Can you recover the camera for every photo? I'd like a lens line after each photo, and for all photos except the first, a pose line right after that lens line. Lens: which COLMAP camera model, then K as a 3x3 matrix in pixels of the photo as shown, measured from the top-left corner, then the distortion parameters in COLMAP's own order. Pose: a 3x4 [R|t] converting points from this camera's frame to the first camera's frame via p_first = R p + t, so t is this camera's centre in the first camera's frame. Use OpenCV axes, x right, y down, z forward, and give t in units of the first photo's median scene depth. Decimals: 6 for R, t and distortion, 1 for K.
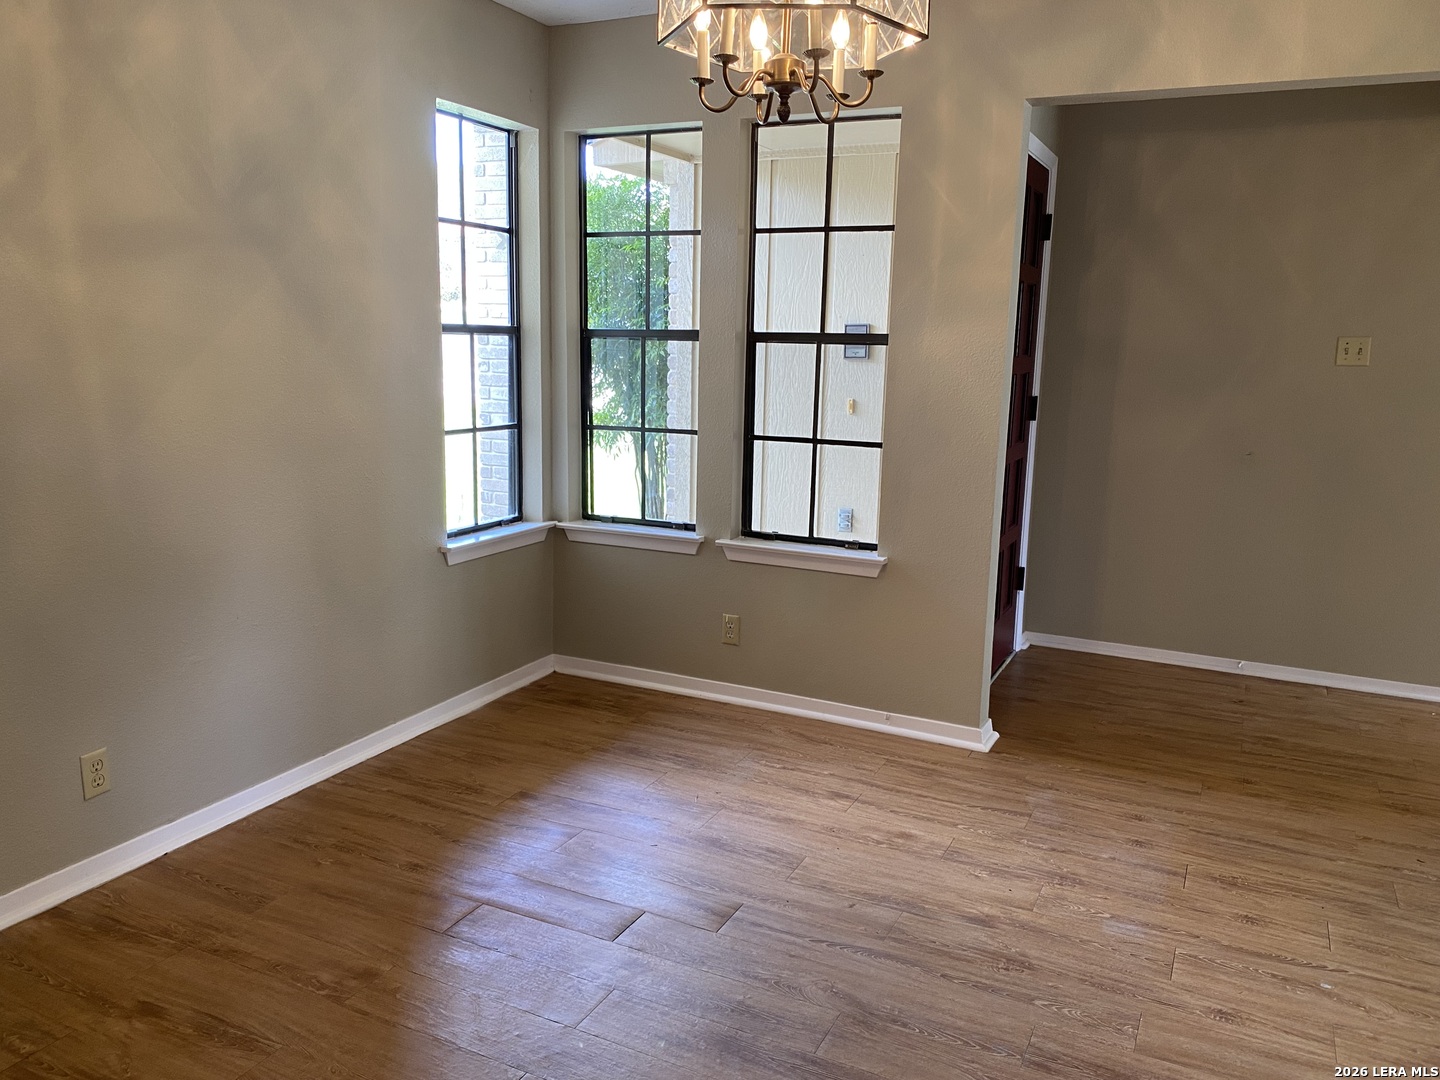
lens RADIAL K [[1087.2, 0, 717.3], [0, 1087.2, 541.3], [0, 0, 1]] dist [0.020159, -0.013667]
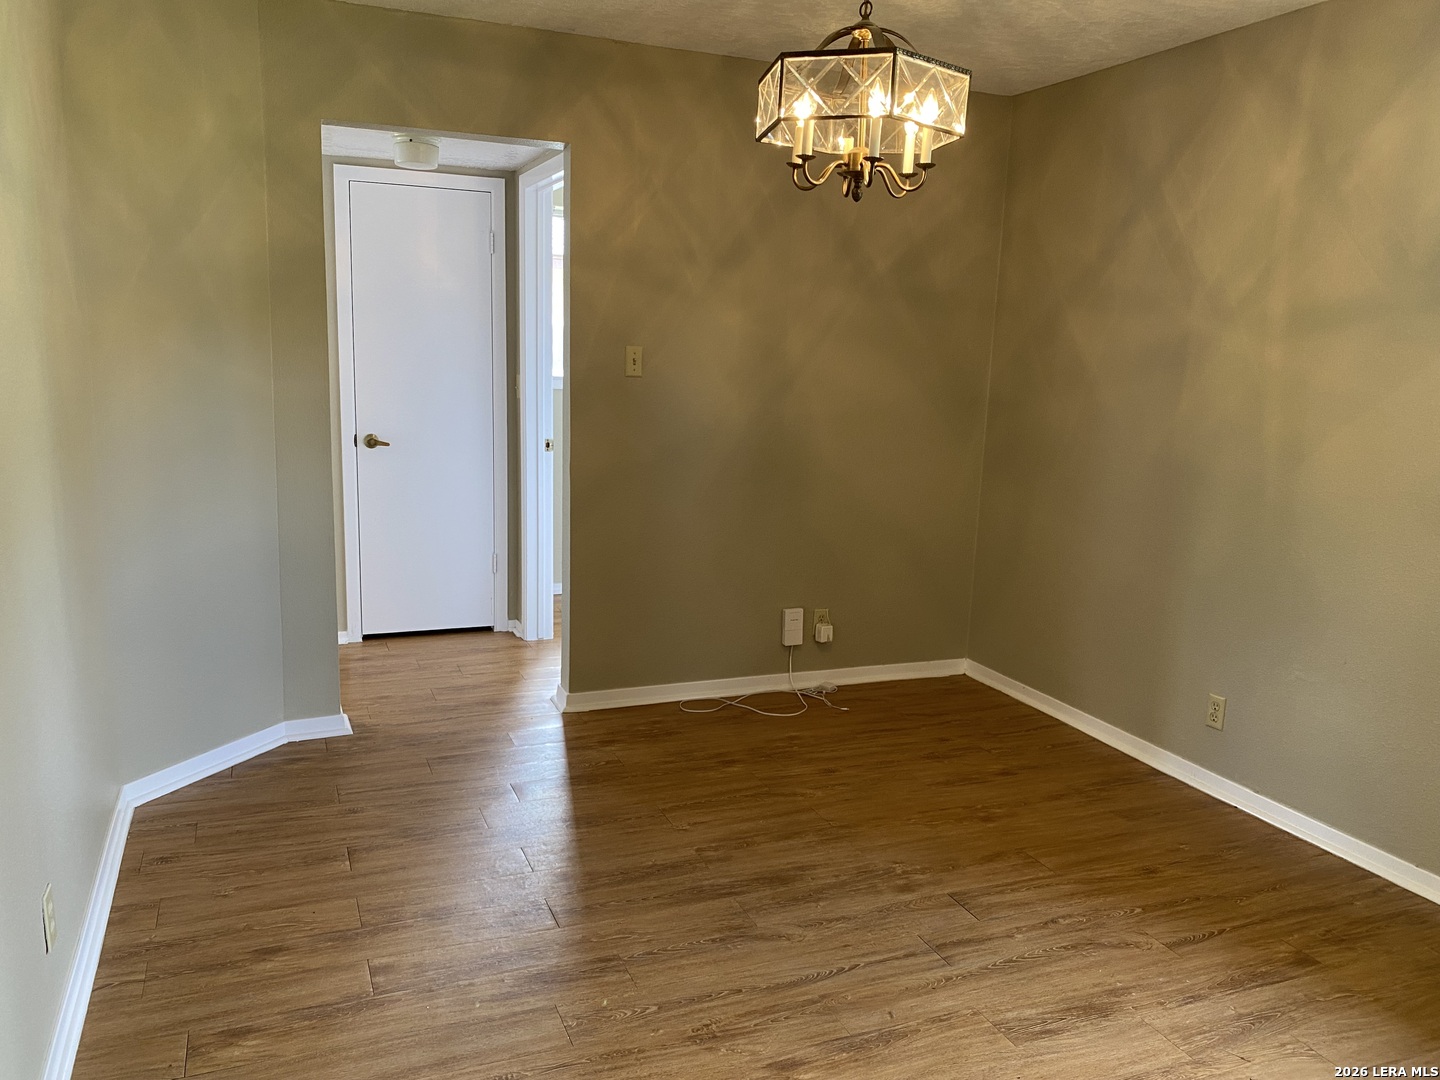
lens RADIAL K [[1087.2, 0, 718.2], [0, 1087.2, 547.4], [0, 0, 1]] dist [0.020159, -0.013667]
pose [[-0.651660, 0.093306, -0.752751, 0.916244], [-0.191779, 0.939893, 0.282527, -0.267329], [0.733867, 0.328473, -0.594596, 1.404146]]
